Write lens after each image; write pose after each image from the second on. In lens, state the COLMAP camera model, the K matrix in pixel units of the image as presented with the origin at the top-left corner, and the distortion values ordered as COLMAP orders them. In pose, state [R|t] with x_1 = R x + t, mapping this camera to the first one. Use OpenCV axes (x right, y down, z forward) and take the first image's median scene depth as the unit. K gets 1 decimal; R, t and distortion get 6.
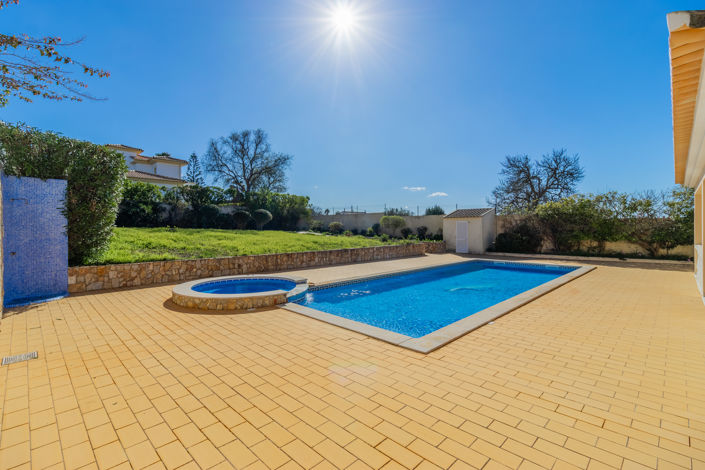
lens RADIAL K [[325.2, 0, 347.9], [0, 325.2, 223.0], [0, 0, 1]] dist [0.005424, 0.000612]
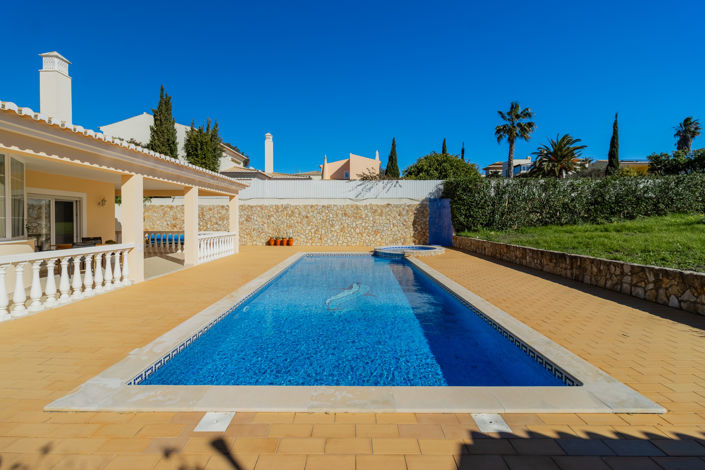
lens RADIAL K [[325.2, 0, 347.9], [0, 325.2, 223.0], [0, 0, 1]] dist [0.005424, 0.000612]
pose [[-0.711797, 0.013616, -0.702253, 0.551067], [0.012253, 0.999901, 0.006967, 0.011465], [0.702279, -0.003645, -0.711893, 0.907528]]
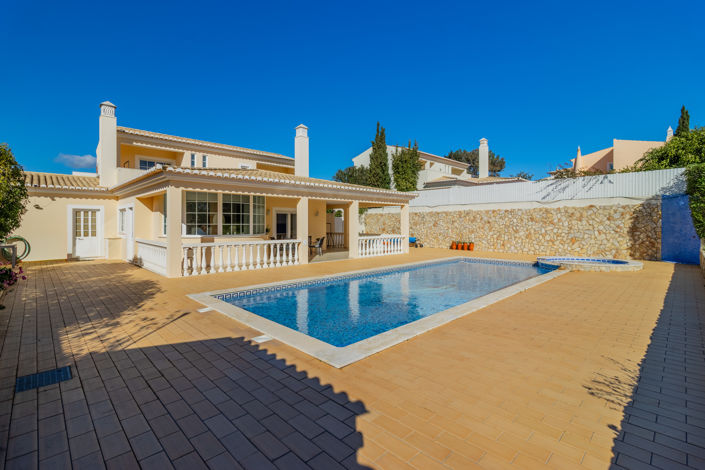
lens RADIAL K [[325.2, 0, 347.9], [0, 325.2, 223.0], [0, 0, 1]] dist [0.005424, 0.000612]
pose [[-0.999867, 0.004906, 0.015553, 0.338891], [0.004662, 0.999865, -0.015748, 0.014264], [-0.015628, -0.015673, -0.999755, 1.105687]]
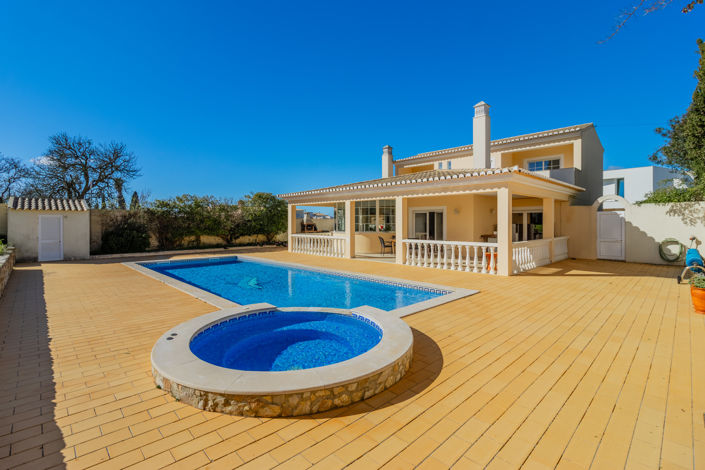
lens RADIAL K [[325.2, 0, 347.9], [0, 325.2, 223.0], [0, 0, 1]] dist [0.005424, 0.000612]
pose [[0.017648, 0.004769, 0.999833, -0.364807], [-0.013443, 0.999899, -0.004532, 0.006285], [-0.999754, -0.013361, 0.017710, 0.386610]]
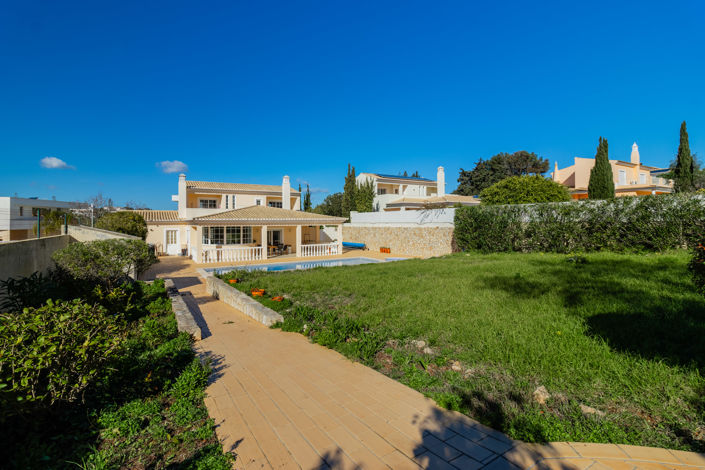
lens RADIAL K [[325.2, 0, 347.9], [0, 325.2, 223.0], [0, 0, 1]] dist [0.005424, 0.000612]
pose [[-0.971447, 0.010736, 0.237014, -0.232870], [0.007708, 0.999876, -0.013699, -0.041746], [-0.237132, -0.011481, -0.971410, 1.673284]]
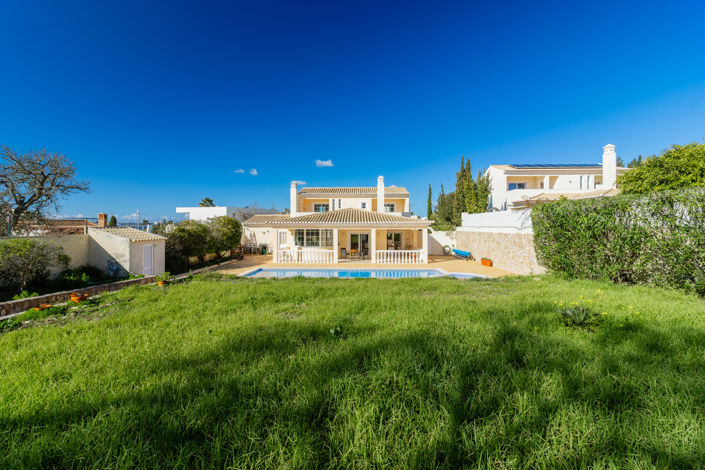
lens RADIAL K [[325.2, 0, 347.9], [0, 325.2, 223.0], [0, 0, 1]] dist [0.005424, 0.000612]
pose [[-0.682138, 0.011694, 0.731130, -0.587401], [-0.006847, 0.999726, -0.022378, -0.046709], [-0.731191, -0.020271, -0.681871, 1.295553]]
